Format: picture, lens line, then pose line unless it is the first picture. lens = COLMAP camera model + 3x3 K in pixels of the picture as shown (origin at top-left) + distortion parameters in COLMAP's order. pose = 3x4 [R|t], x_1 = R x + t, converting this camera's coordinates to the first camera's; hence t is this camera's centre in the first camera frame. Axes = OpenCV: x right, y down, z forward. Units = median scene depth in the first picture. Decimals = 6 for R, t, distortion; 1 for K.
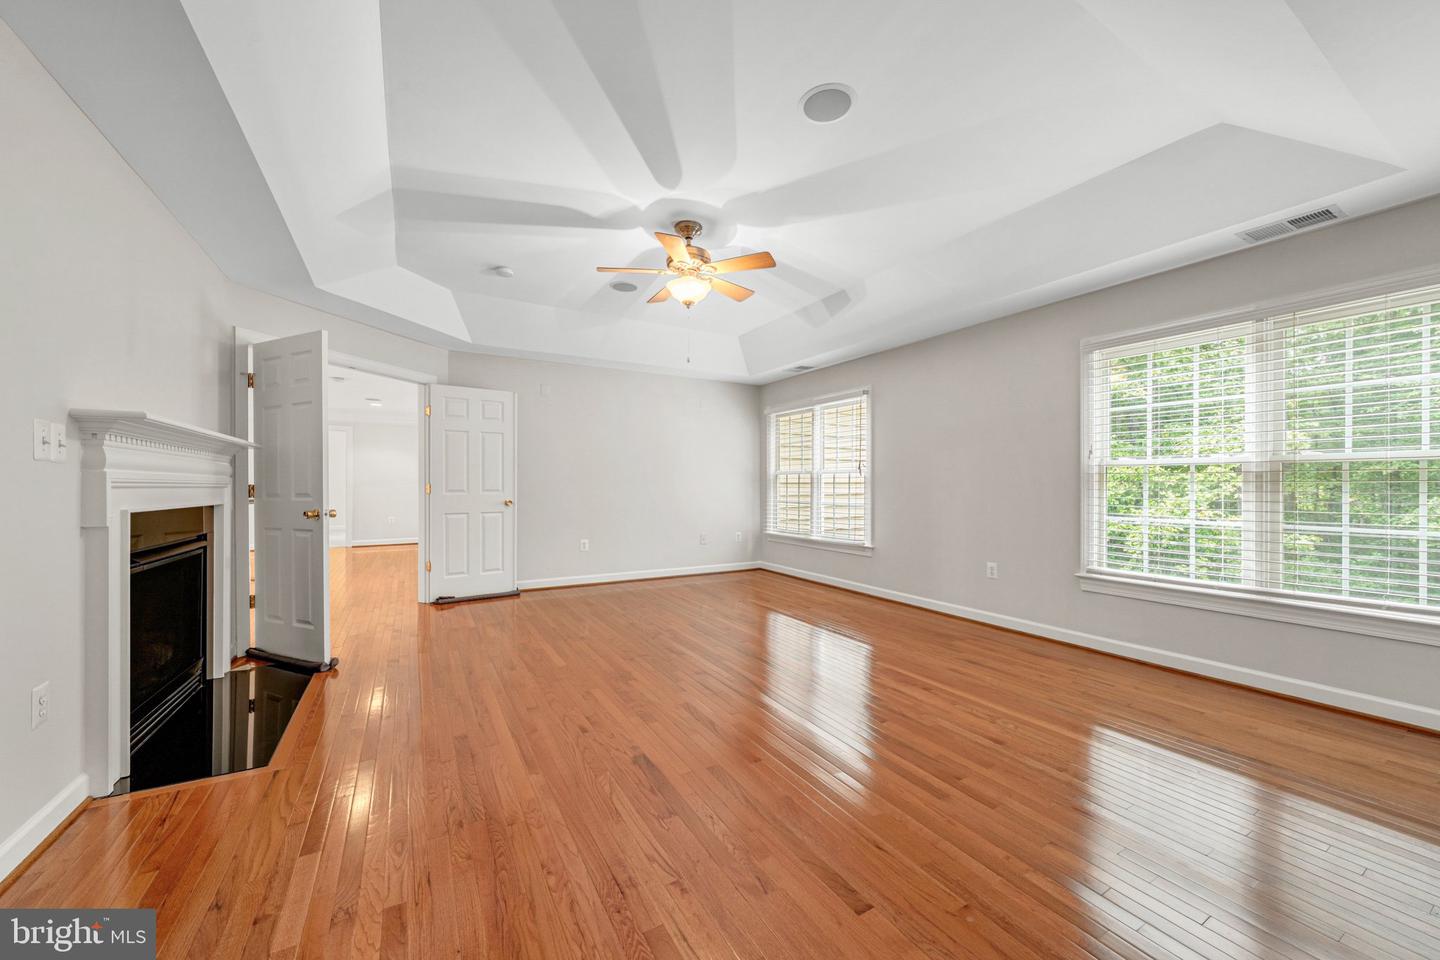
lens RADIAL K [[537.4, 0, 716.8], [0, 537.4, 485.9], [0, 0, 1]] dist [0.011347, -0.000037]
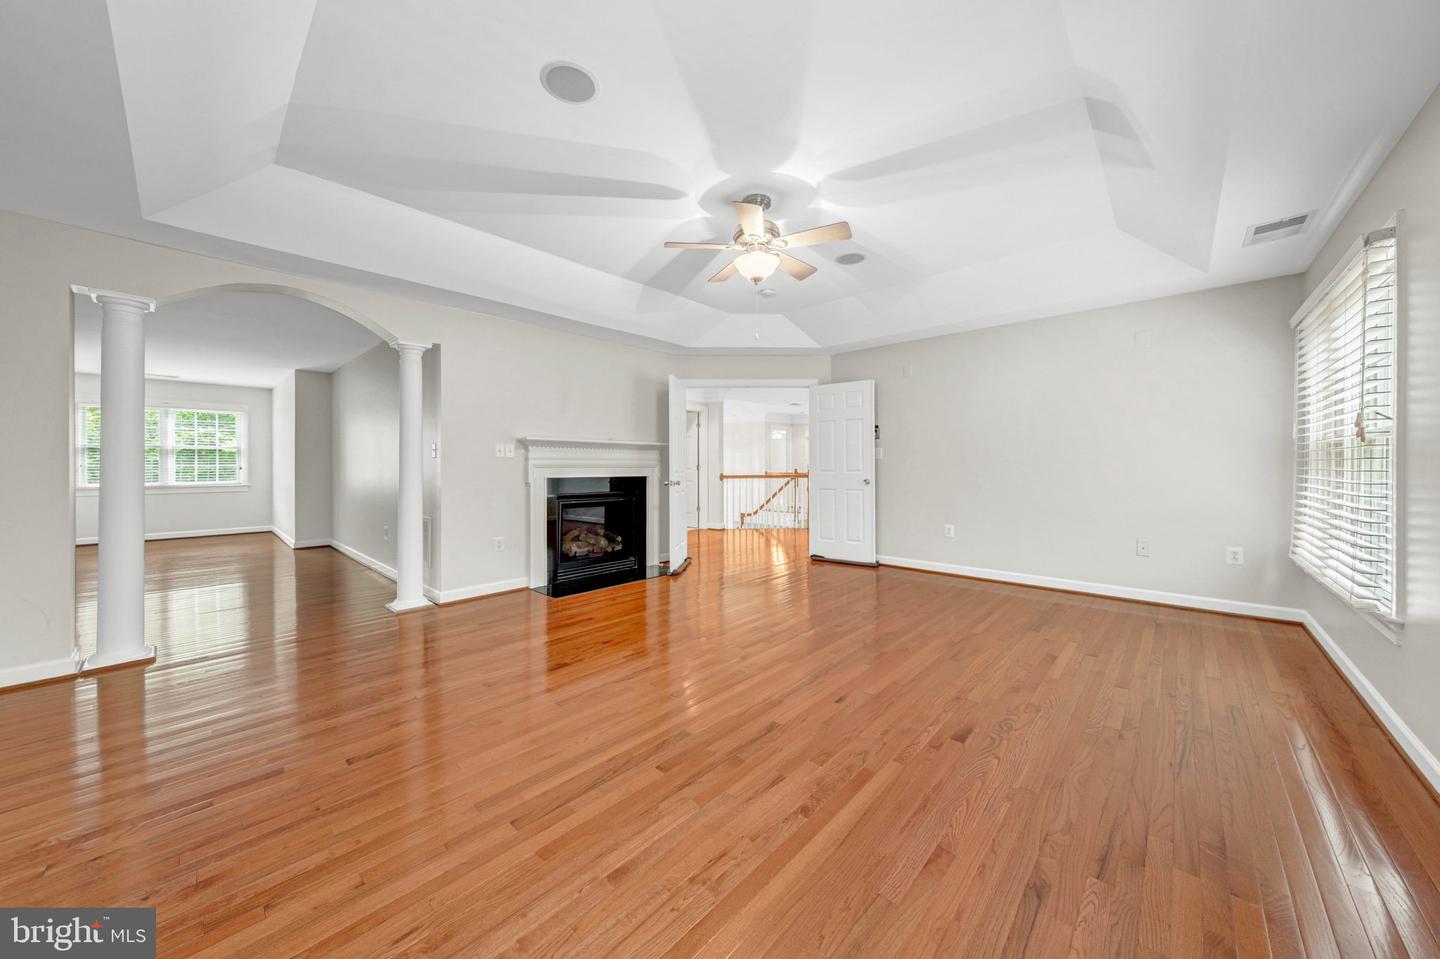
lens RADIAL K [[490.6, 0, 716.2], [0, 490.6, 468.4], [0, 0, 1]] dist [-0.001828, 0.000028]
pose [[0.298294, 0.004263, -0.954465, 0.544233], [0.000635, 0.999989, 0.004664, -0.000390], [0.954474, -0.001997, 0.298288, 0.467543]]
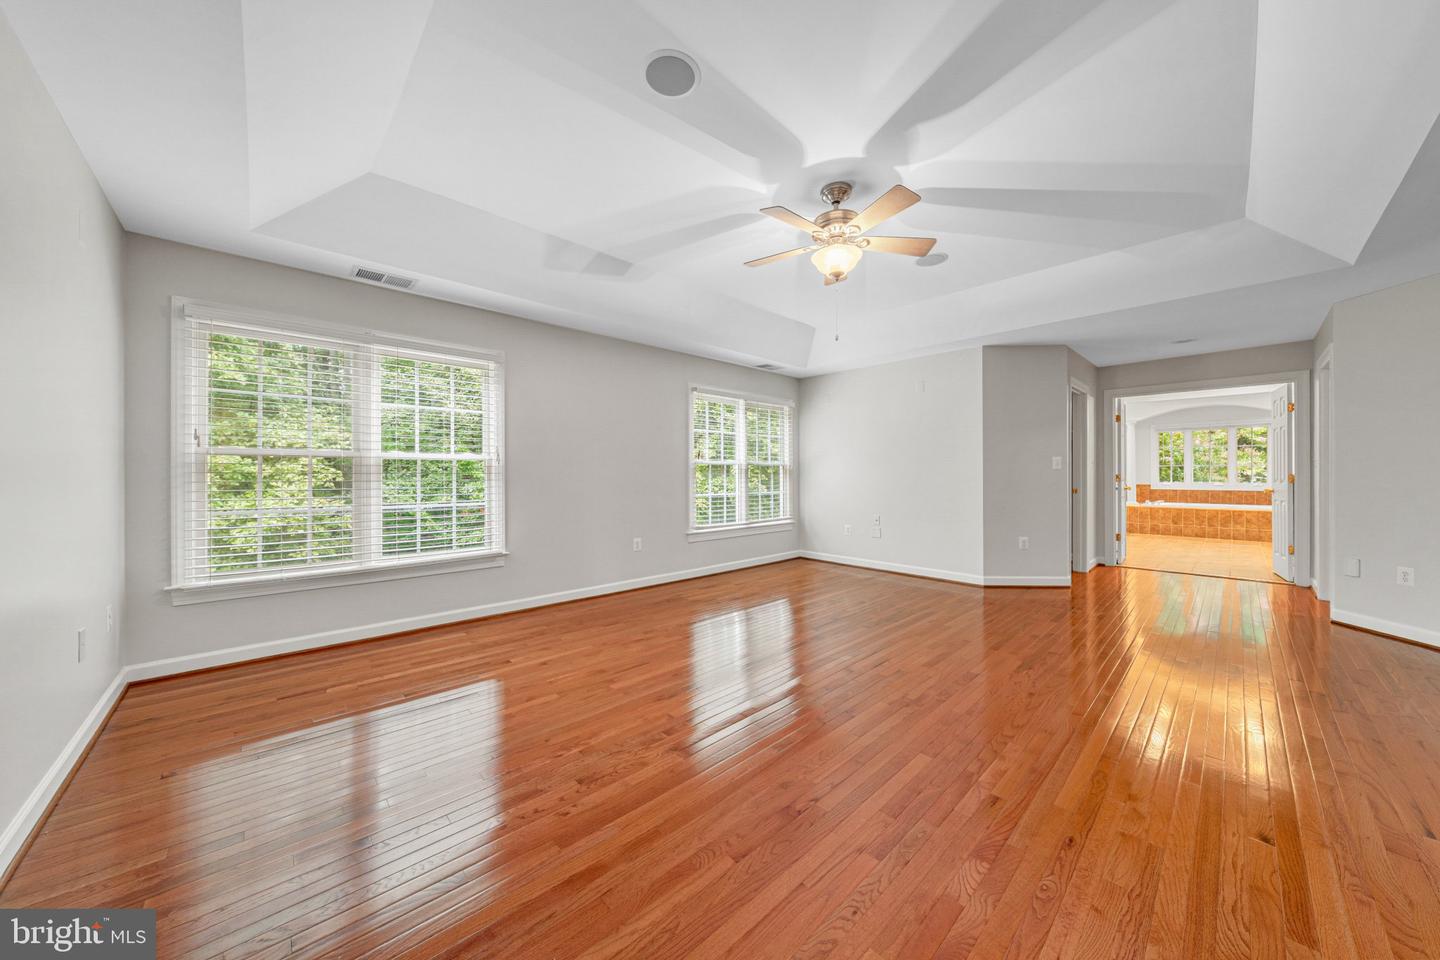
lens RADIAL K [[490.6, 0, 718.8], [0, 490.6, 473.0], [0, 0, 1]] dist [-0.001828, 0.000028]
pose [[-0.234033, 0.004450, 0.972219, -0.564484], [0.005424, 0.999980, -0.003271, -0.002342], [-0.972214, 0.004508, -0.234052, 0.971886]]
